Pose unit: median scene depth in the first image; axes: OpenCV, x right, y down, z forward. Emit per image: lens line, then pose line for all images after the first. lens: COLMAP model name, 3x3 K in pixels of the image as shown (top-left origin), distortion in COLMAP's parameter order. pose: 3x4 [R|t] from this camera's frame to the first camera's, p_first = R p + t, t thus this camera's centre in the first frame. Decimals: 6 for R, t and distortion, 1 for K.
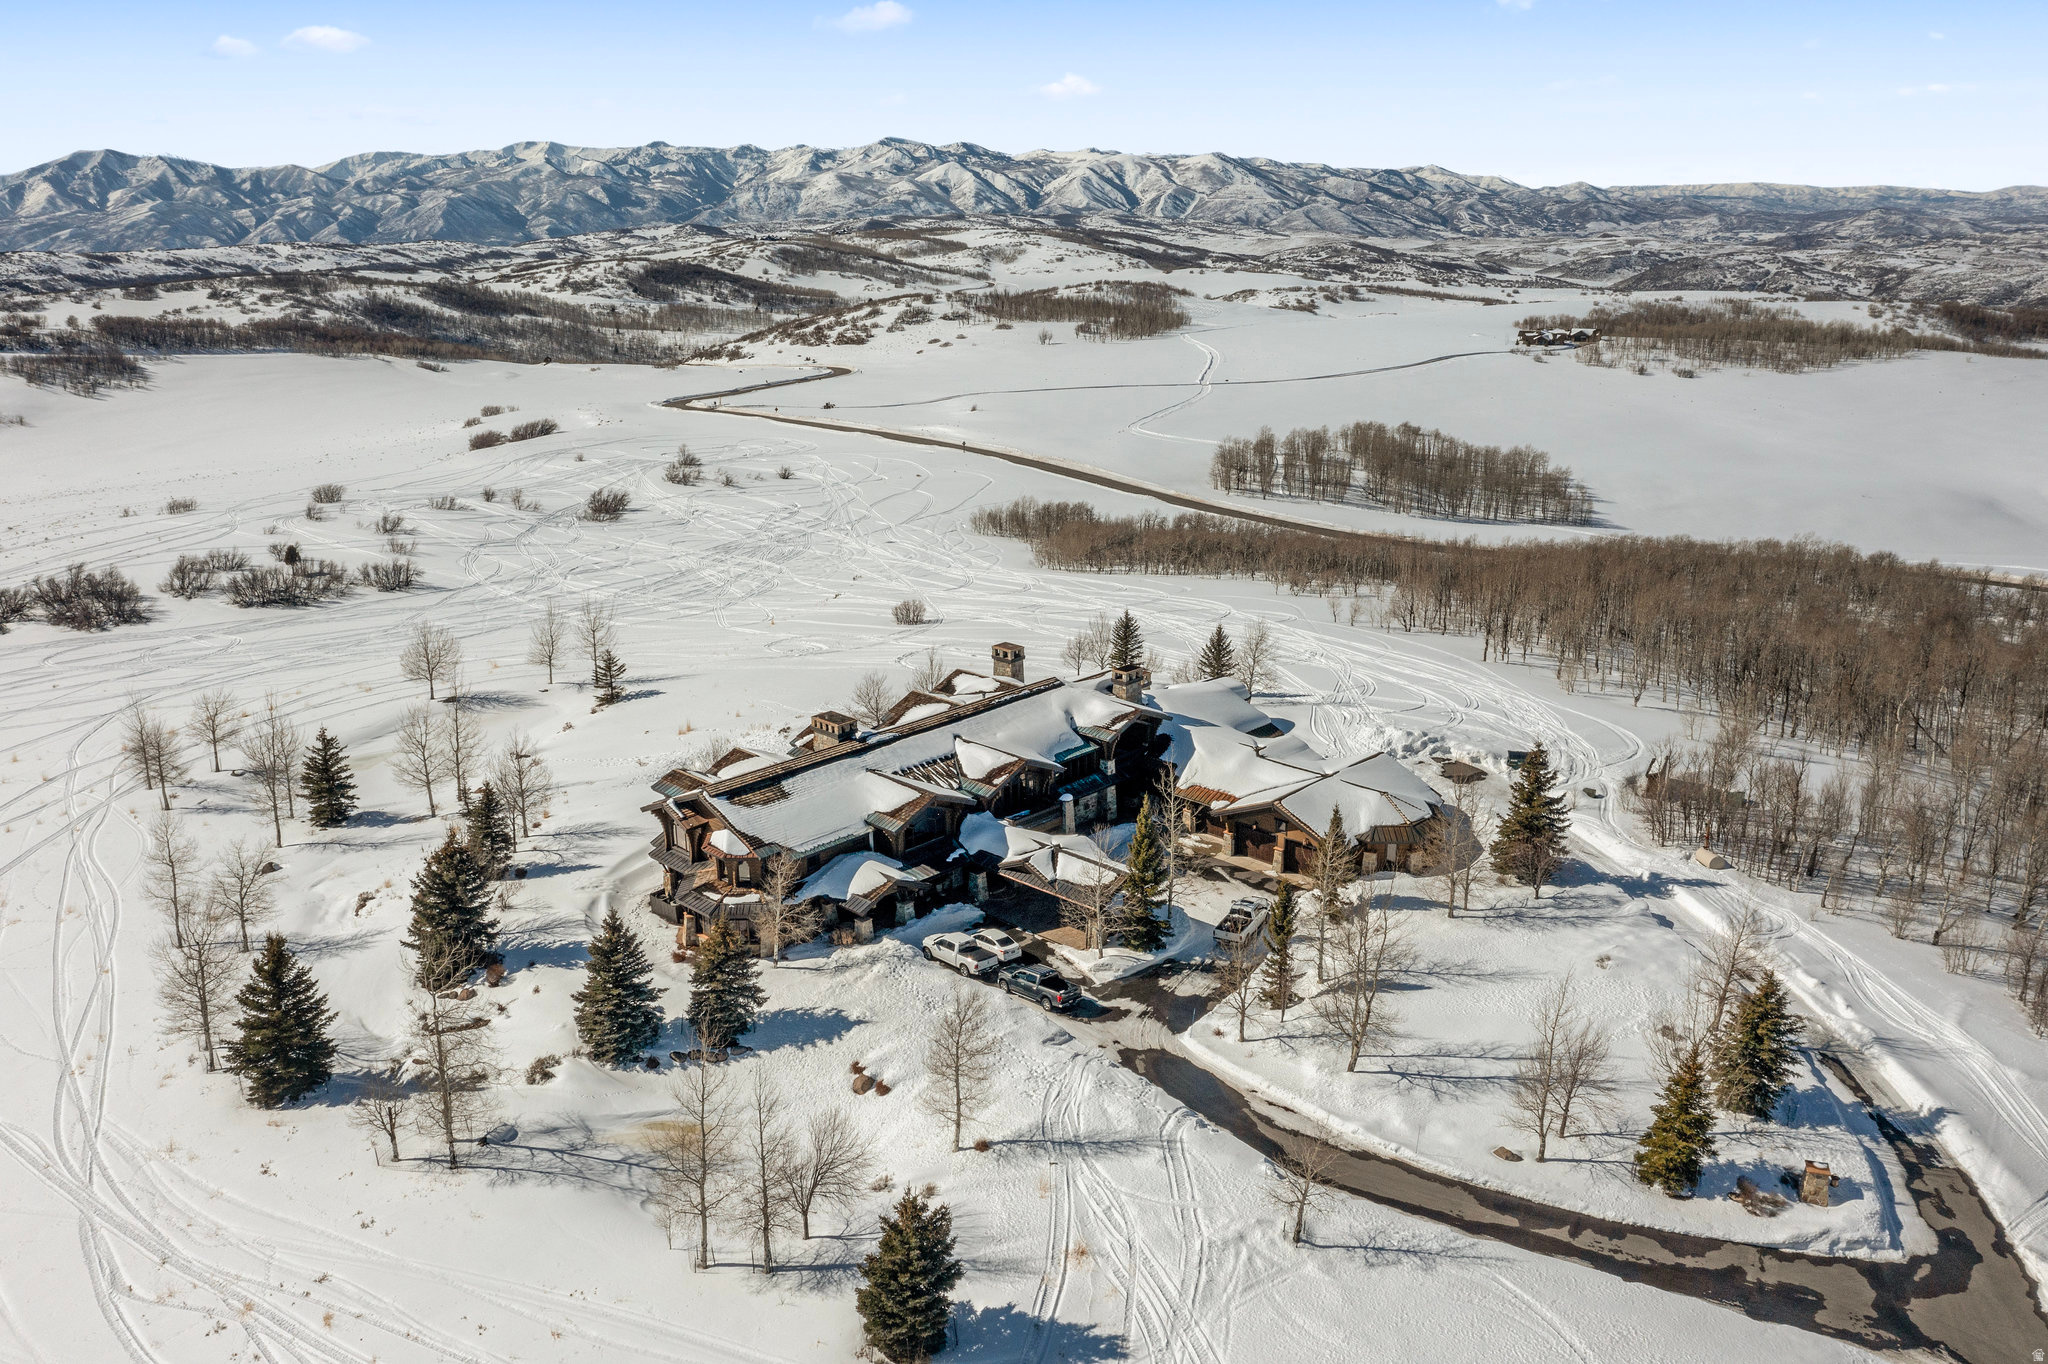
lens RADIAL K [[1606.5, 0, 1015.6], [0, 1606.5, 682.1], [0, 0, 1]] dist [-0.022883, 0.002441]
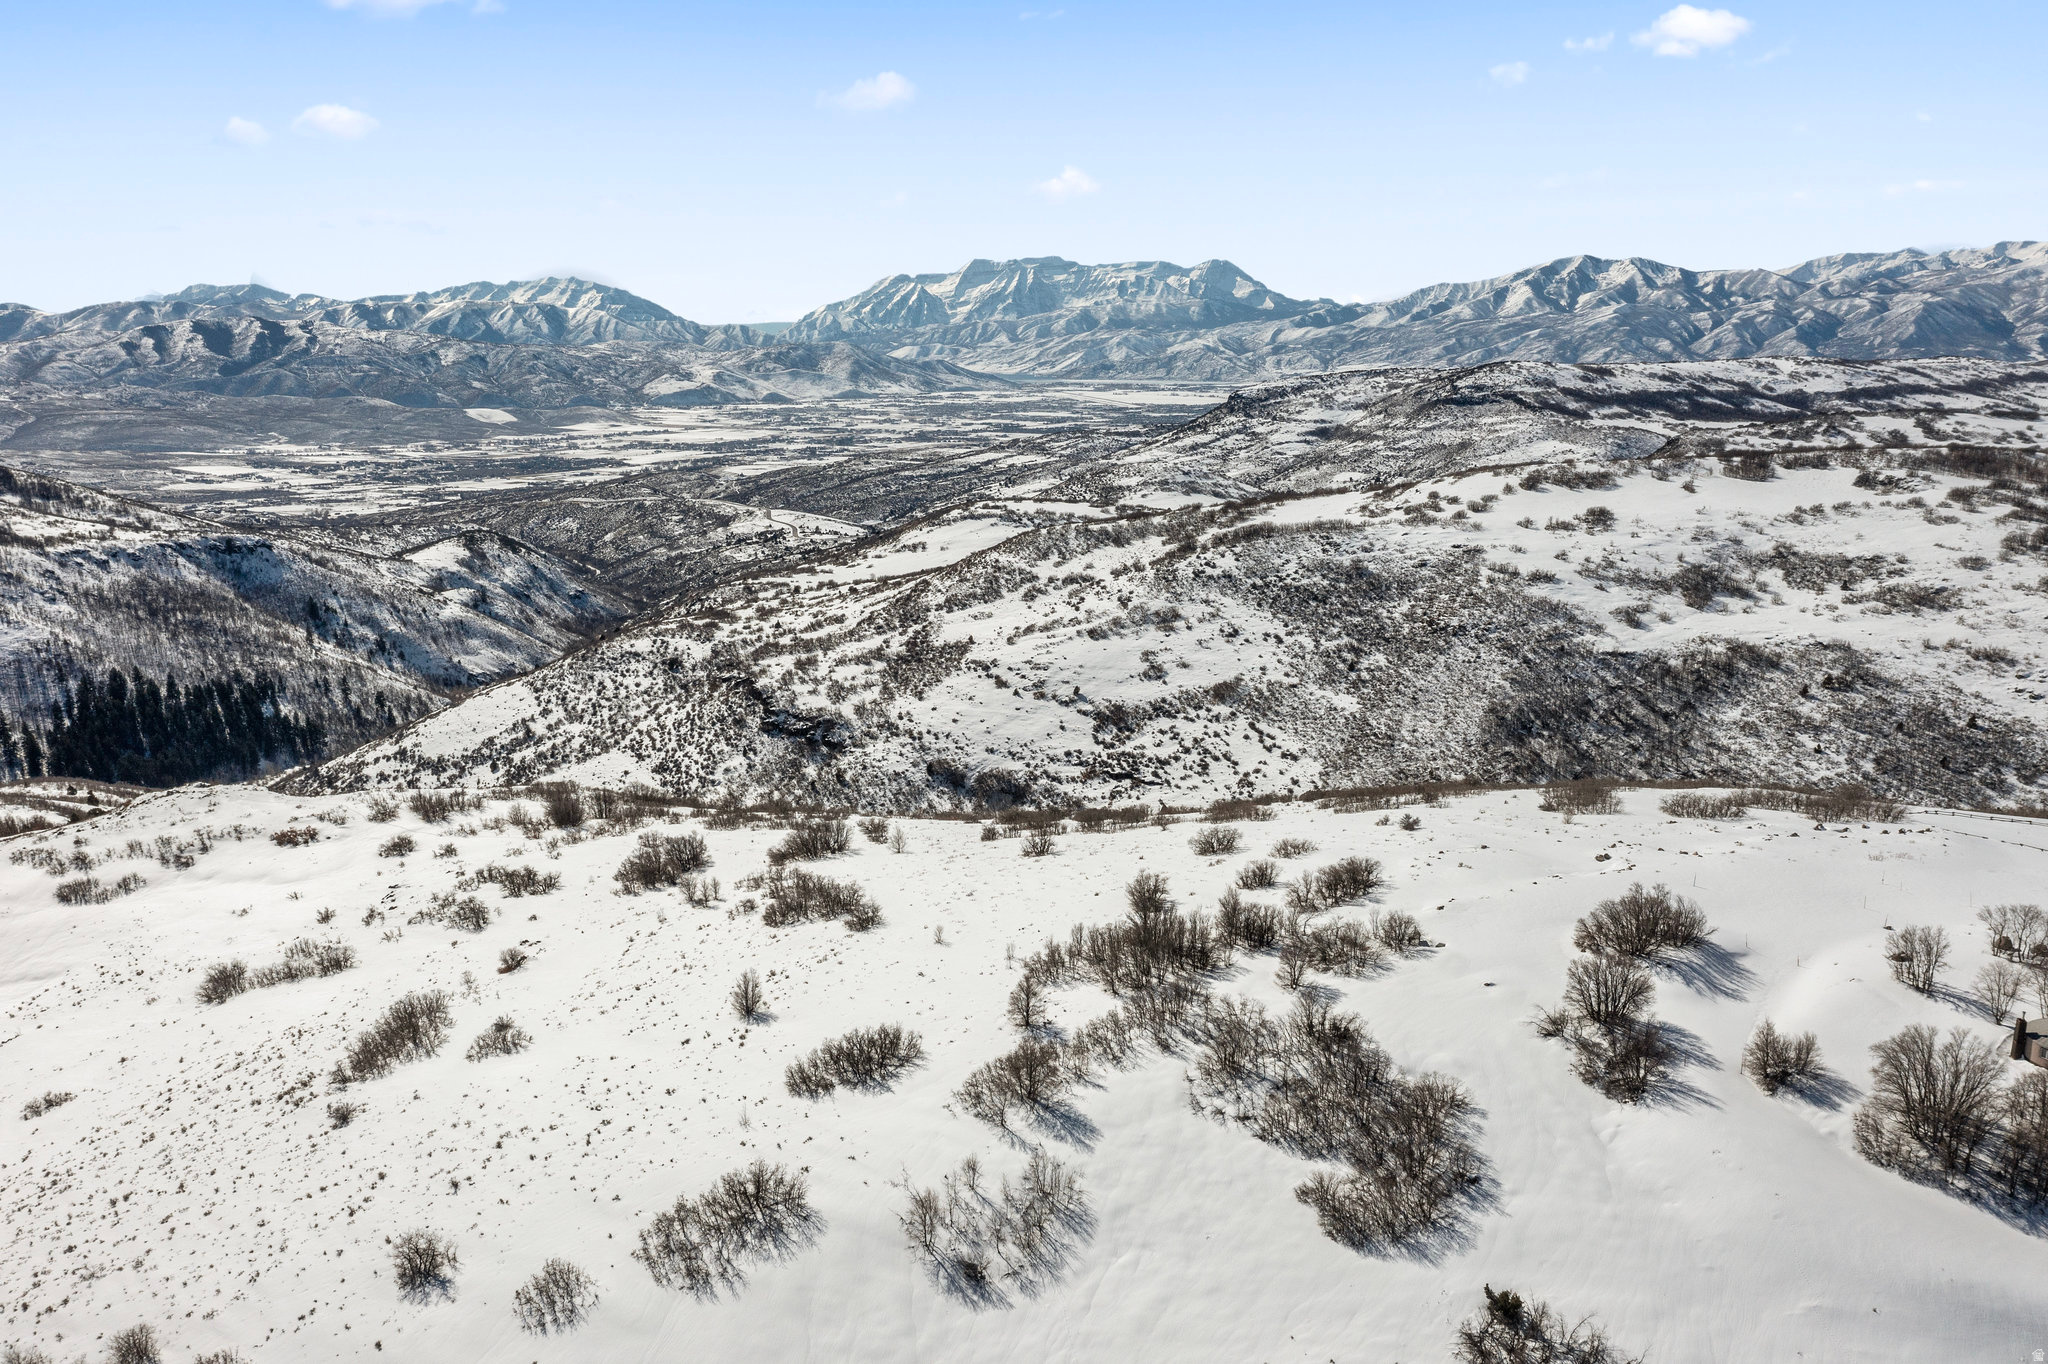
lens RADIAL K [[1603.5, 0, 1016.4], [0, 1603.5, 685.1], [0, 0, 1]] dist [-0.026032, 0.004454]
pose [[0.679059, 0.167005, -0.714834, -0.149048], [-0.207619, 0.977712, 0.031192, -0.063267], [0.704111, 0.127232, 0.698598, 0.185514]]
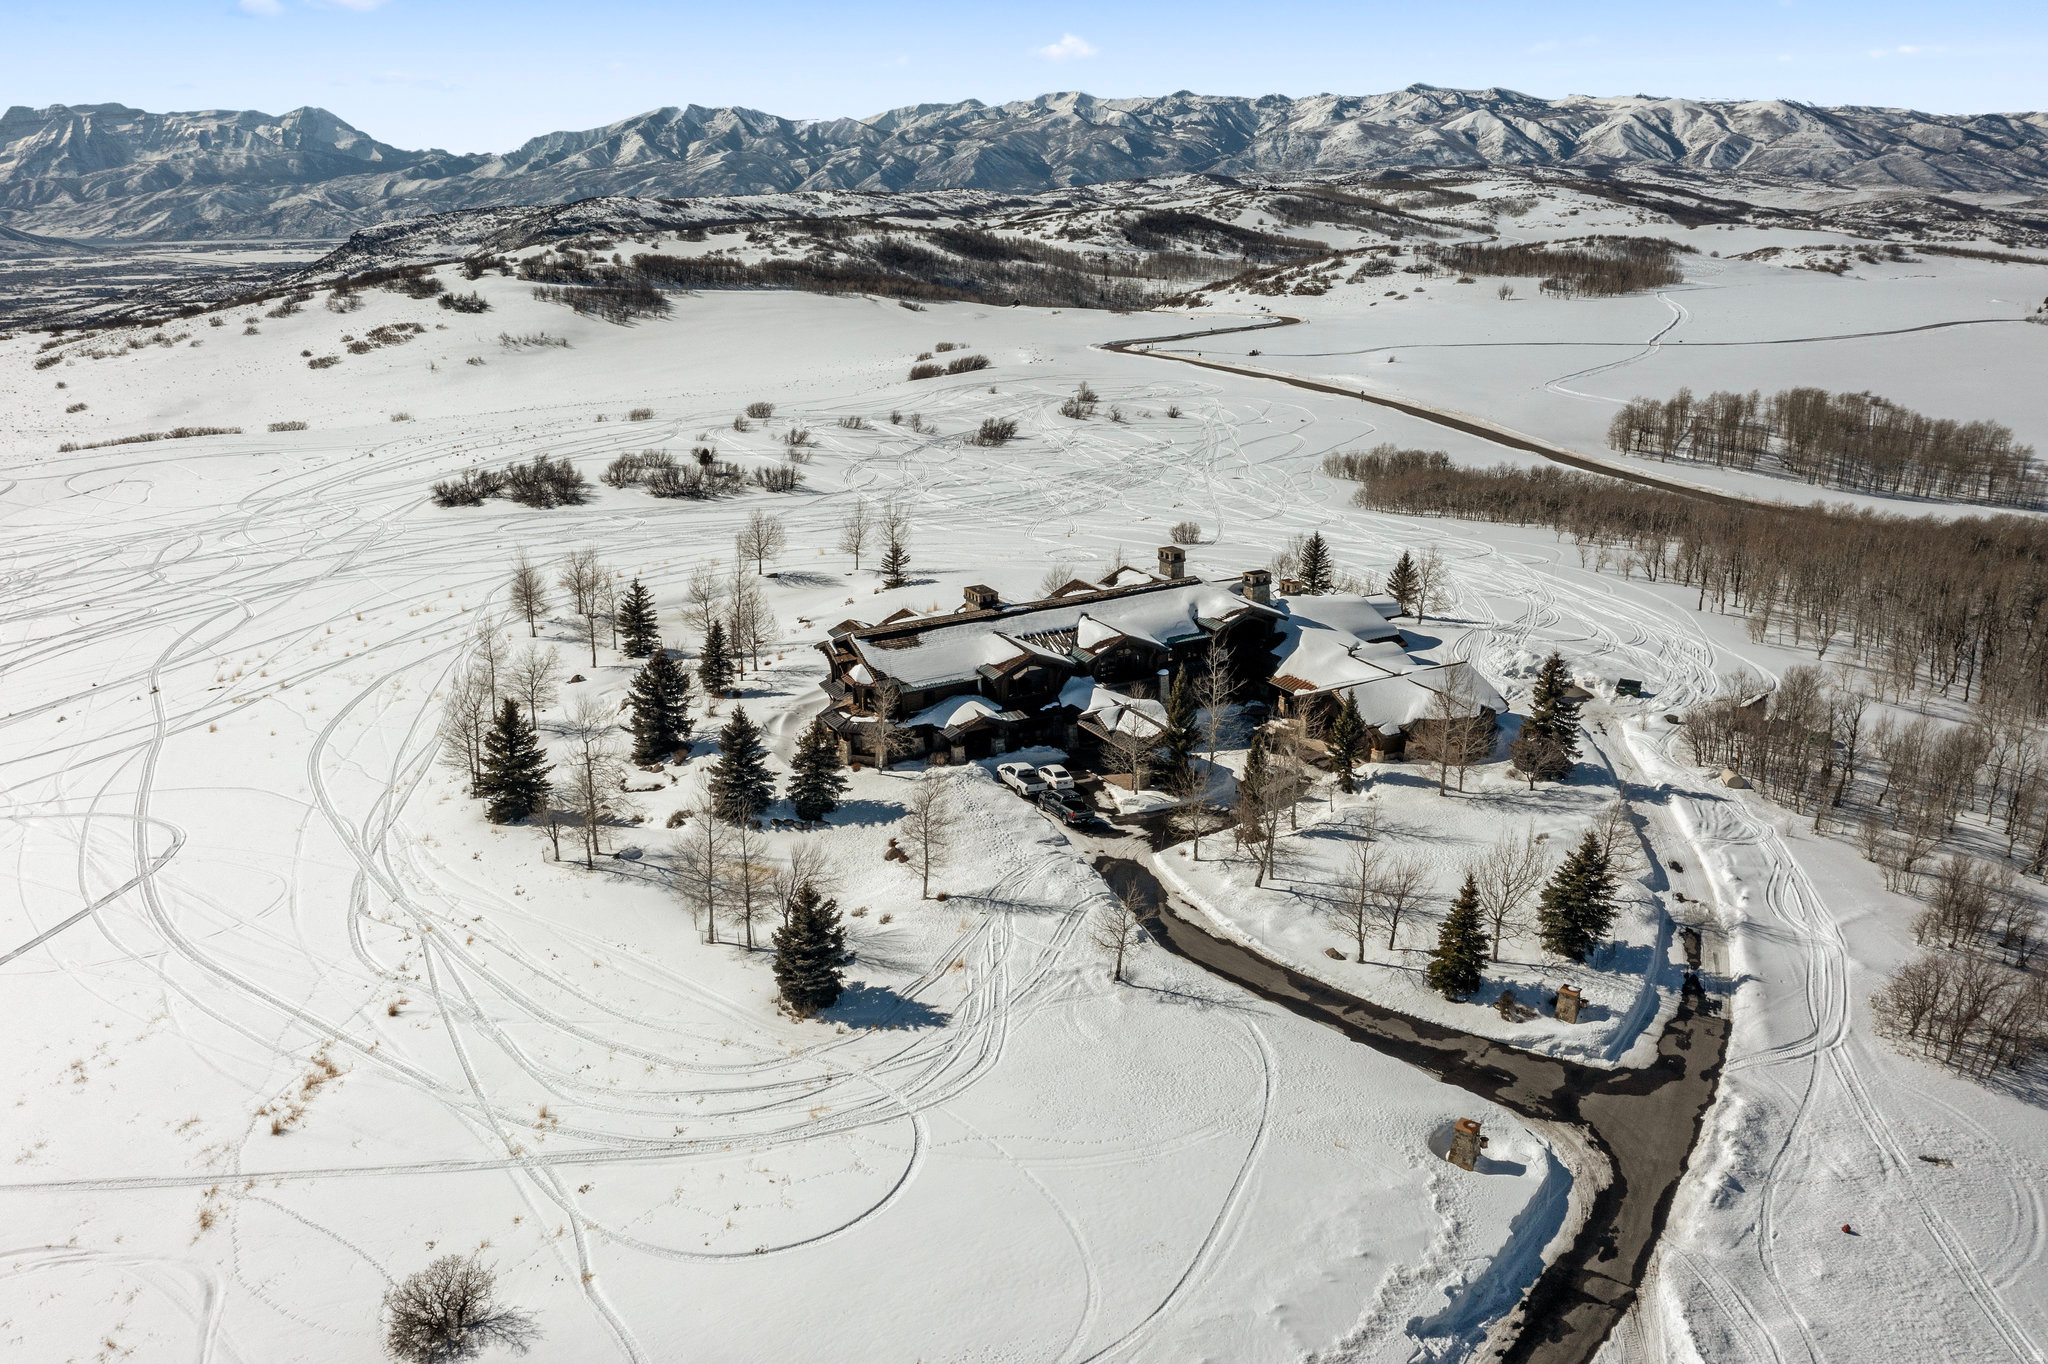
lens RADIAL K [[1603.5, 0, 1016.4], [0, 1603.5, 685.1], [0, 0, 1]] dist [-0.026032, 0.004454]
pose [[0.953036, 0.090972, -0.288872, 0.011501], [-0.081938, 0.995699, 0.043241, 0.001698], [0.291564, -0.017541, 0.956391, -0.006251]]
